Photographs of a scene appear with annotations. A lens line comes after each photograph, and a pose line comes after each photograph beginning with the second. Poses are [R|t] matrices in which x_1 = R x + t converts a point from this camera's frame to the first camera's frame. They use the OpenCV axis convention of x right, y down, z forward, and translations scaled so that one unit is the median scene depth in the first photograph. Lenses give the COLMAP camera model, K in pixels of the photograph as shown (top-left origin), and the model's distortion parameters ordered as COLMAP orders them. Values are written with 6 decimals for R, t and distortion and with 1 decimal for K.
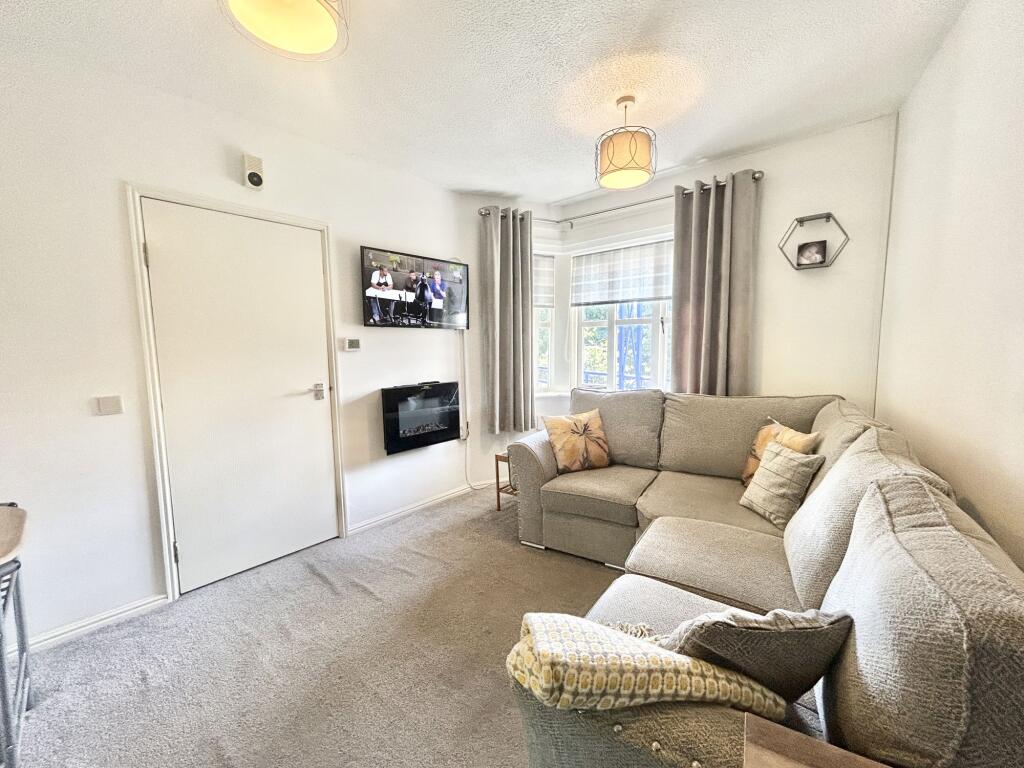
lens RADIAL K [[415.3, 0, 513.8], [0, 415.3, 383.3], [0, 0, 1]] dist [0.000583, 0.000377]
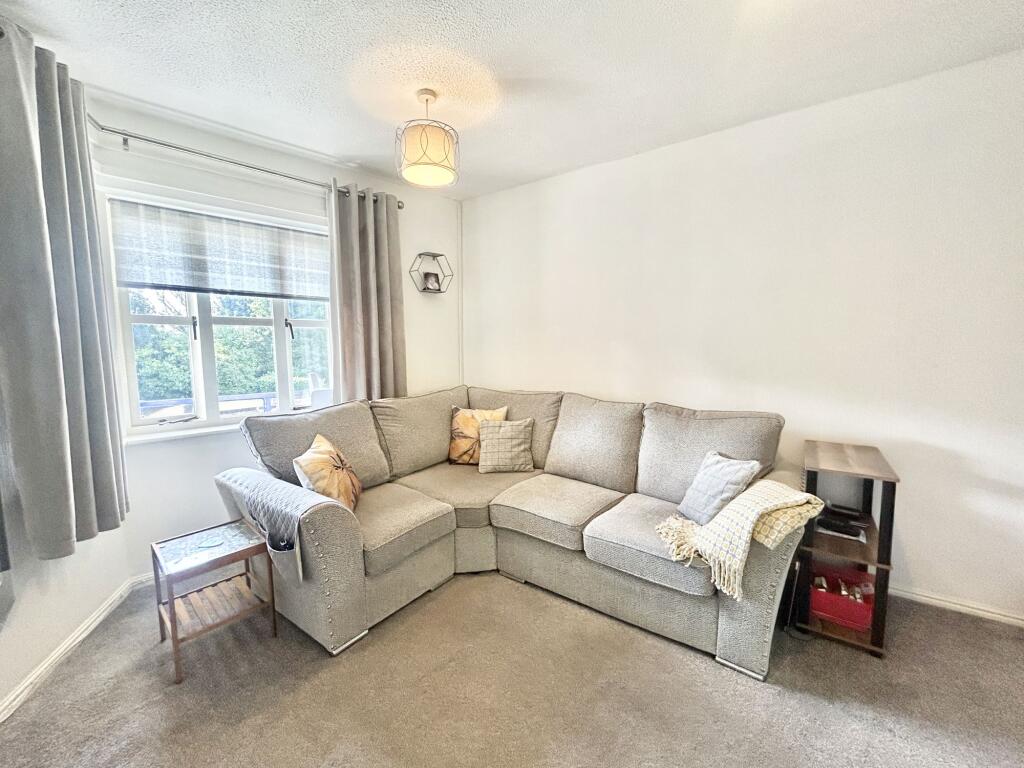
lens RADIAL K [[415.3, 0, 513.8], [0, 415.3, 383.3], [0, 0, 1]] dist [0.000583, 0.000377]
pose [[0.091430, -0.075731, 0.992928, -0.573420], [0.112223, 0.991536, 0.065292, -0.046467], [-0.989468, 0.105460, 0.099155, 0.624100]]
